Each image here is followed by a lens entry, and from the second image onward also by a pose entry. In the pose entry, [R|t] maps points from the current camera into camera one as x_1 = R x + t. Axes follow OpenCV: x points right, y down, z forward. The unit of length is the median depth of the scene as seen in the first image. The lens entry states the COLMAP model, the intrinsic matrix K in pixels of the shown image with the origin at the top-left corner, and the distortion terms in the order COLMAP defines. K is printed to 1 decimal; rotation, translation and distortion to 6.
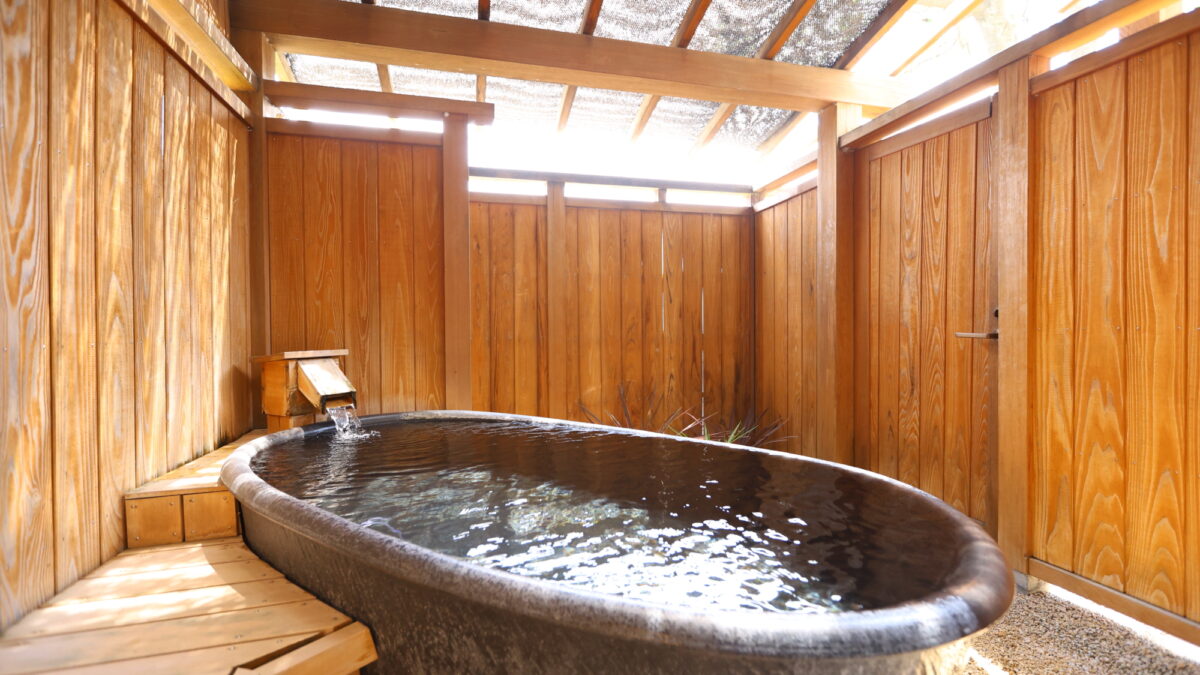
lens RADIAL K [[542.7, 0, 600.0], [0, 542.7, 337.5], [0, 0, 1]] dist [0.000206, 0.000552]
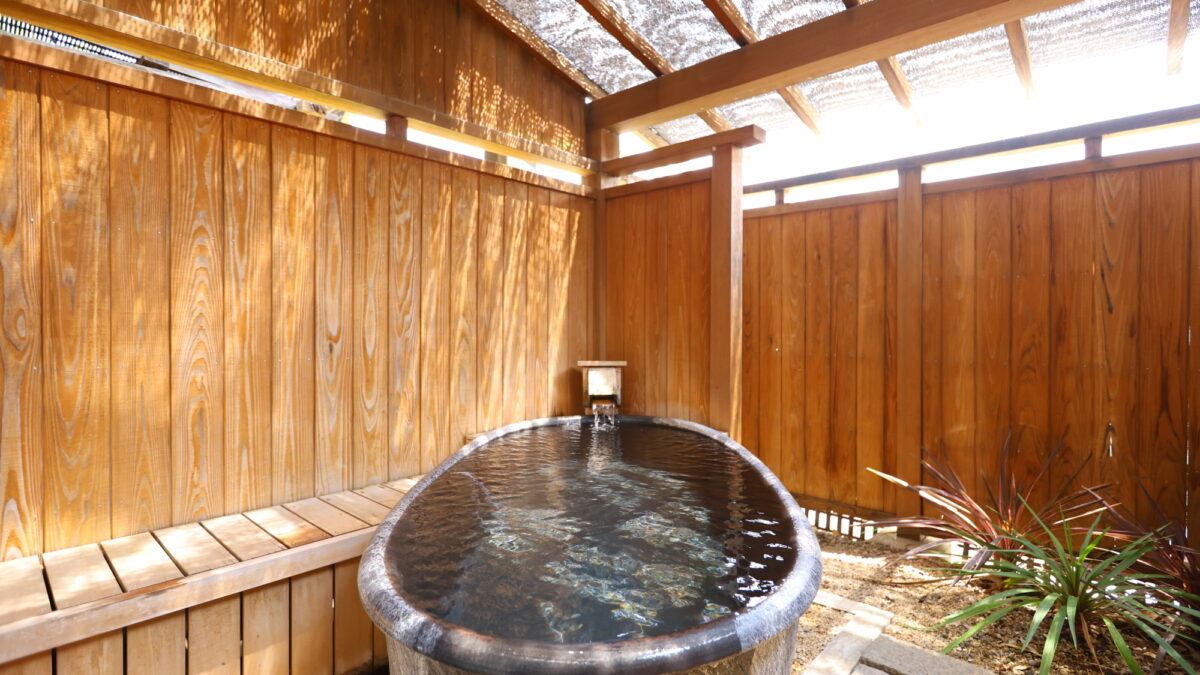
lens RADIAL K [[571.2, 0, 600.0], [0, 571.2, 337.5], [0, 0, 1]] dist [-0.019119, 0.000203]
pose [[0.515669, 0.027765, -0.856338, 0.576071], [-0.021806, 0.999576, 0.019278, -0.051997], [0.856510, 0.008732, 0.516056, 0.223662]]
